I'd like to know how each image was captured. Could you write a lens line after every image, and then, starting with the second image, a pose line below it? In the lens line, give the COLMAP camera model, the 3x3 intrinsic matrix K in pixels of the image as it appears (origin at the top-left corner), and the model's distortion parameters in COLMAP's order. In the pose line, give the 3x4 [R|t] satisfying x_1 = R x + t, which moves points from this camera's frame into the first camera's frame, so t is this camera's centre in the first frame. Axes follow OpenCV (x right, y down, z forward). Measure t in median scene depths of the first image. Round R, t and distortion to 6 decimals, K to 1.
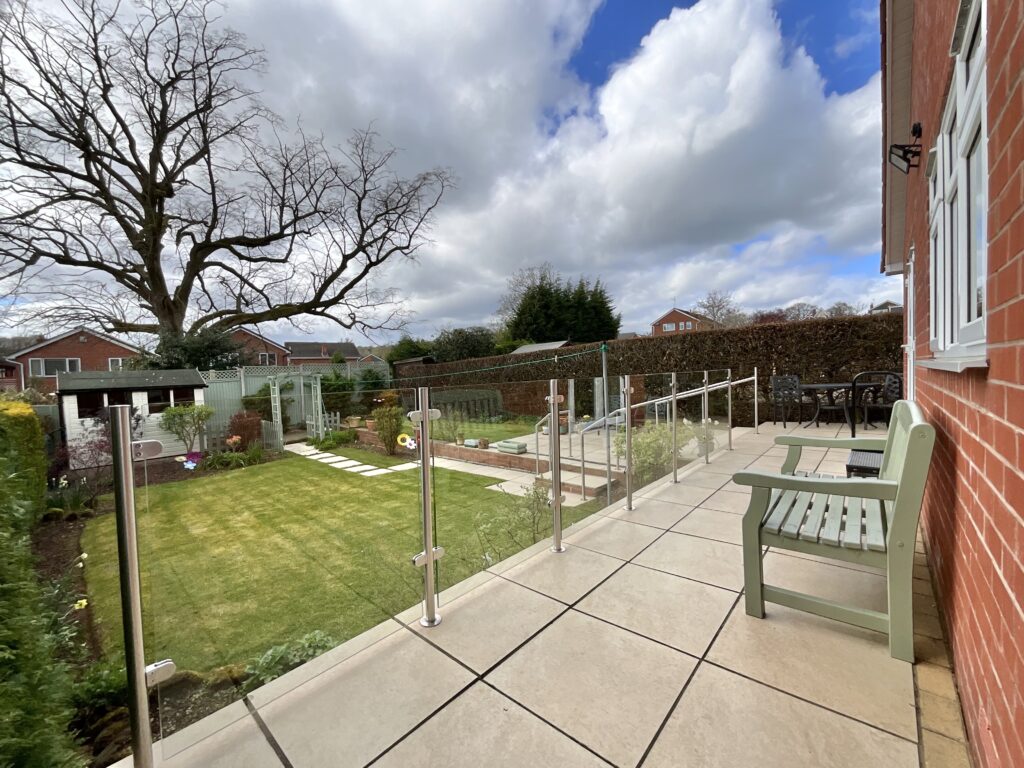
lens RADIAL K [[414.2, 0, 512.0], [0, 414.2, 384.0], [0, 0, 1]] dist [0.000024, -0.000159]
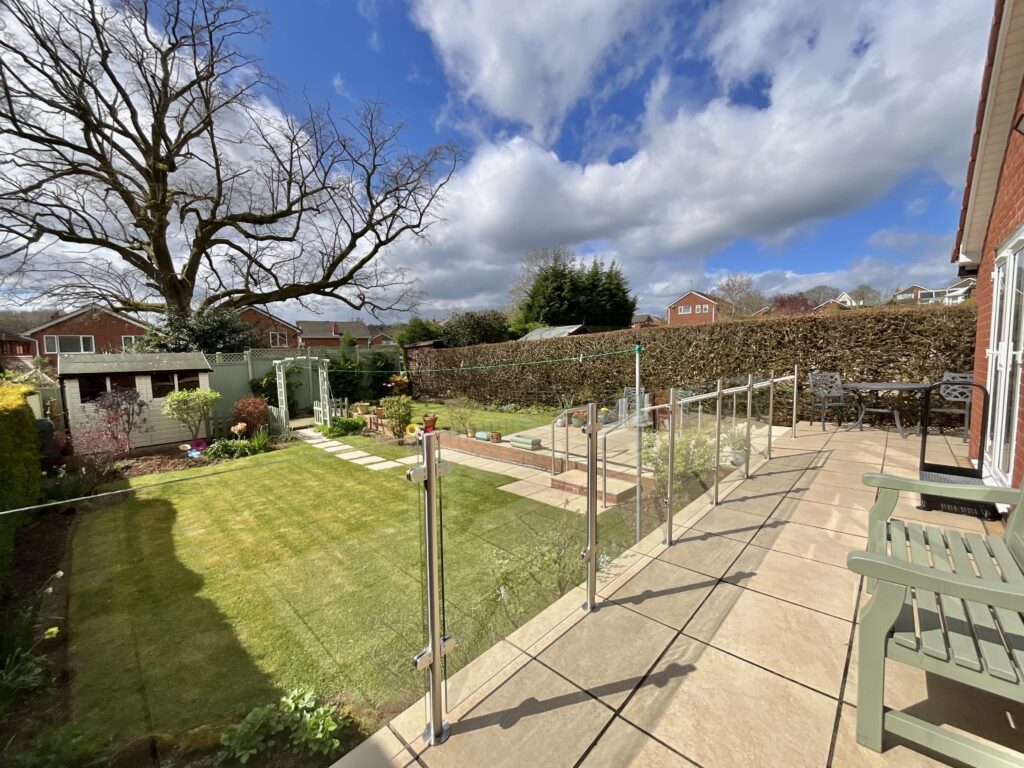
lens RADIAL K [[414.2, 0, 512.0], [0, 414.2, 384.0], [0, 0, 1]] dist [0.000024, -0.000159]
pose [[0.999584, 0.015816, -0.024116, -0.005780], [-0.014661, 0.998771, 0.047347, -0.013763], [0.024835, -0.046974, 0.998587, 0.031758]]
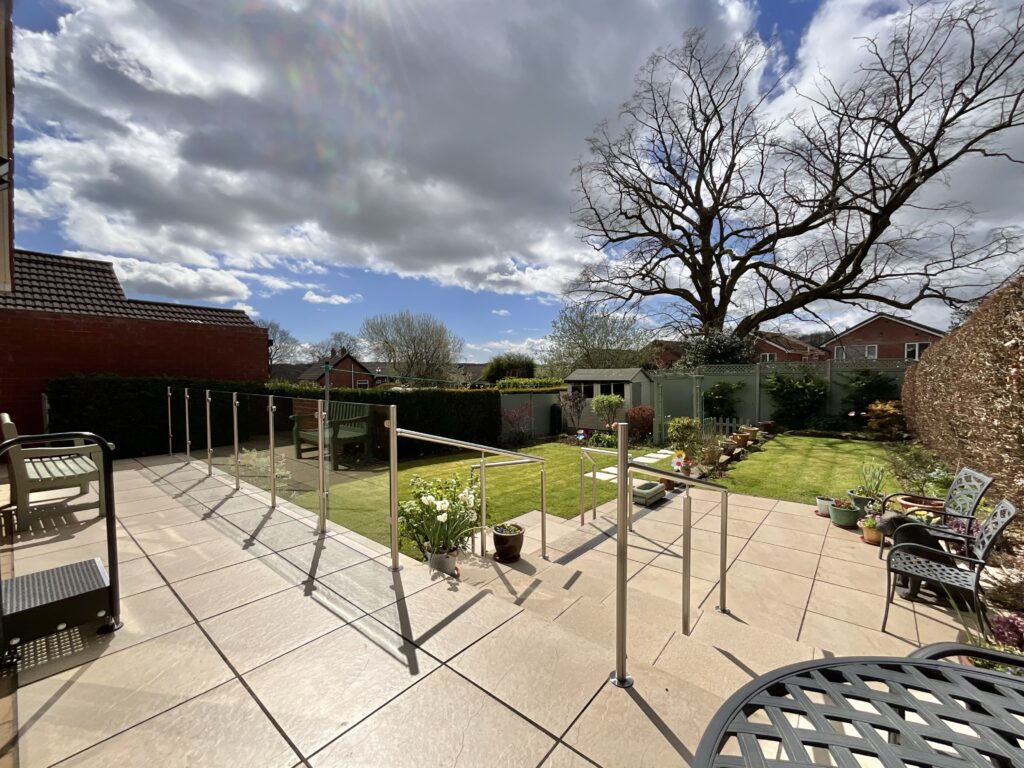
lens RADIAL K [[414.2, 0, 512.0], [0, 414.2, 384.0], [0, 0, 1]] dist [0.000024, -0.000159]
pose [[0.035796, 0.049458, -0.998135, 0.353803], [-0.027369, 0.998449, 0.048492, -0.029143], [0.998984, 0.025582, 0.037094, 0.392565]]
